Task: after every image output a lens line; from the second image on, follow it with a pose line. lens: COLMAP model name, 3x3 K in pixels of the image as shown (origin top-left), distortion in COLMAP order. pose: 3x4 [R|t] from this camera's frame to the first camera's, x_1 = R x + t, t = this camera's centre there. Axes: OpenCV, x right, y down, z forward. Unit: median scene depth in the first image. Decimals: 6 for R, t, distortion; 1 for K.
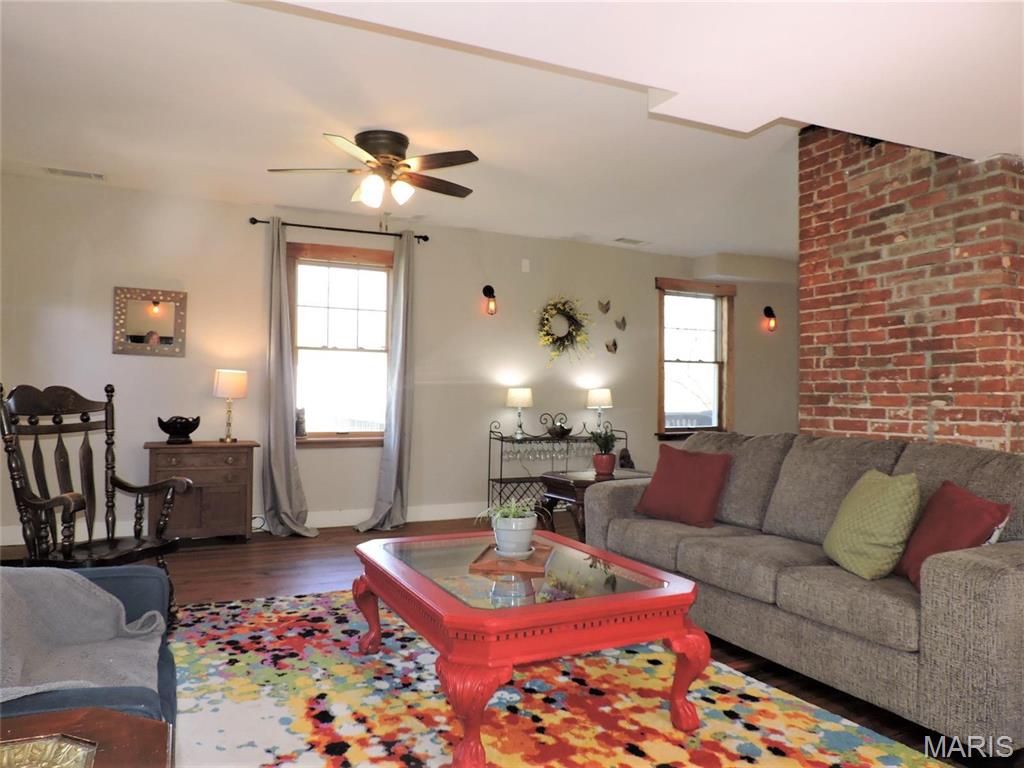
lens RADIAL K [[720.6, 0, 512.0], [0, 720.6, 384.0], [0, 0, 1]] dist [-0.023724, 0.000553]
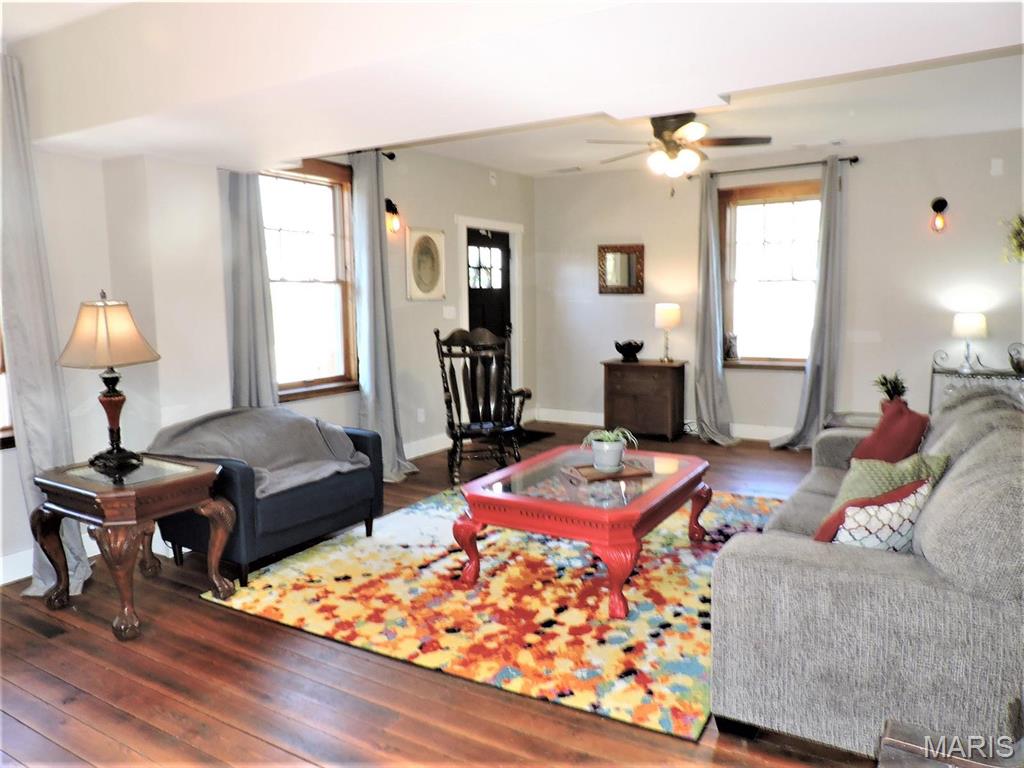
lens RADIAL K [[720.6, 0, 512.0], [0, 720.6, 384.0], [0, 0, 1]] dist [-0.023724, 0.000553]
pose [[0.546838, 0.079613, -0.833445, 0.889858], [0.039480, 0.991909, 0.120653, -0.076333], [0.836307, -0.098882, 0.539271, 0.133967]]
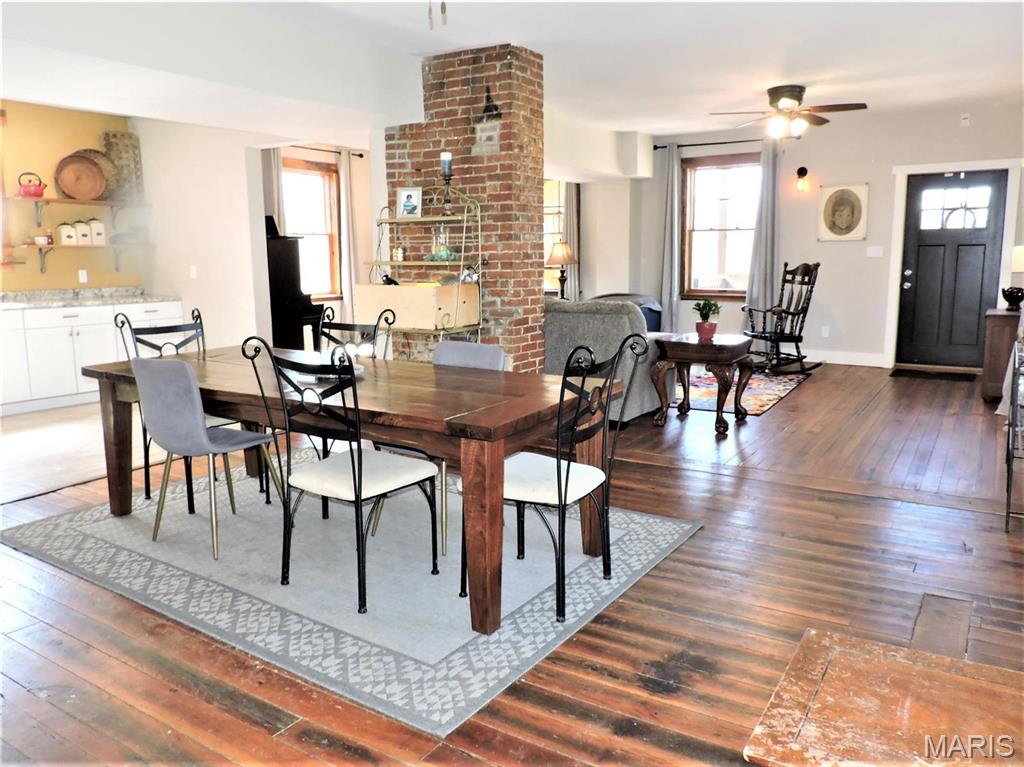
lens RADIAL K [[720.6, 0, 512.0], [0, 720.6, 383.5], [0, 0, 1]] dist [-0.023724, 0.000553]
pose [[-0.861644, 0.074212, -0.502057, 1.331673], [0.003655, 0.990133, 0.140084, 0.057156], [0.507499, 0.118868, -0.853414, 2.556317]]
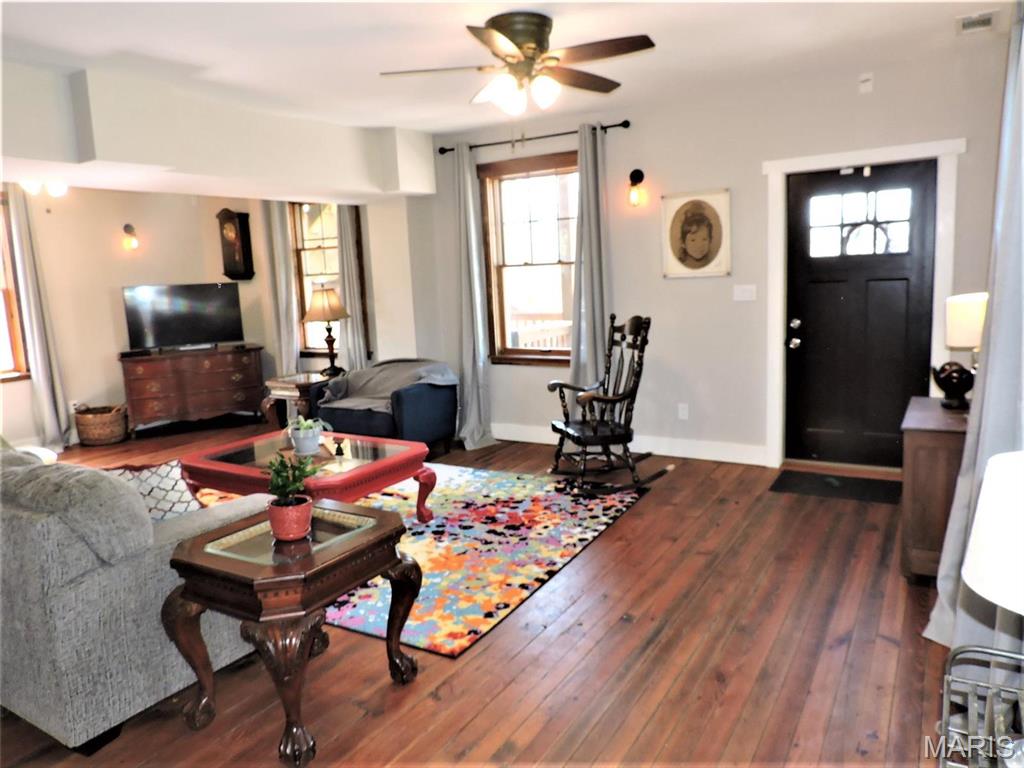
lens RADIAL K [[705.0, 0, 499.6], [0, 705.0, 383.4], [0, 0, 1]] dist [-0.017354, 0.000739]
pose [[-0.847162, 0.099239, -0.521986, 0.353303], [0.041227, 0.991718, 0.121634, -0.050668], [0.529734, 0.081524, -0.844237, 2.121483]]
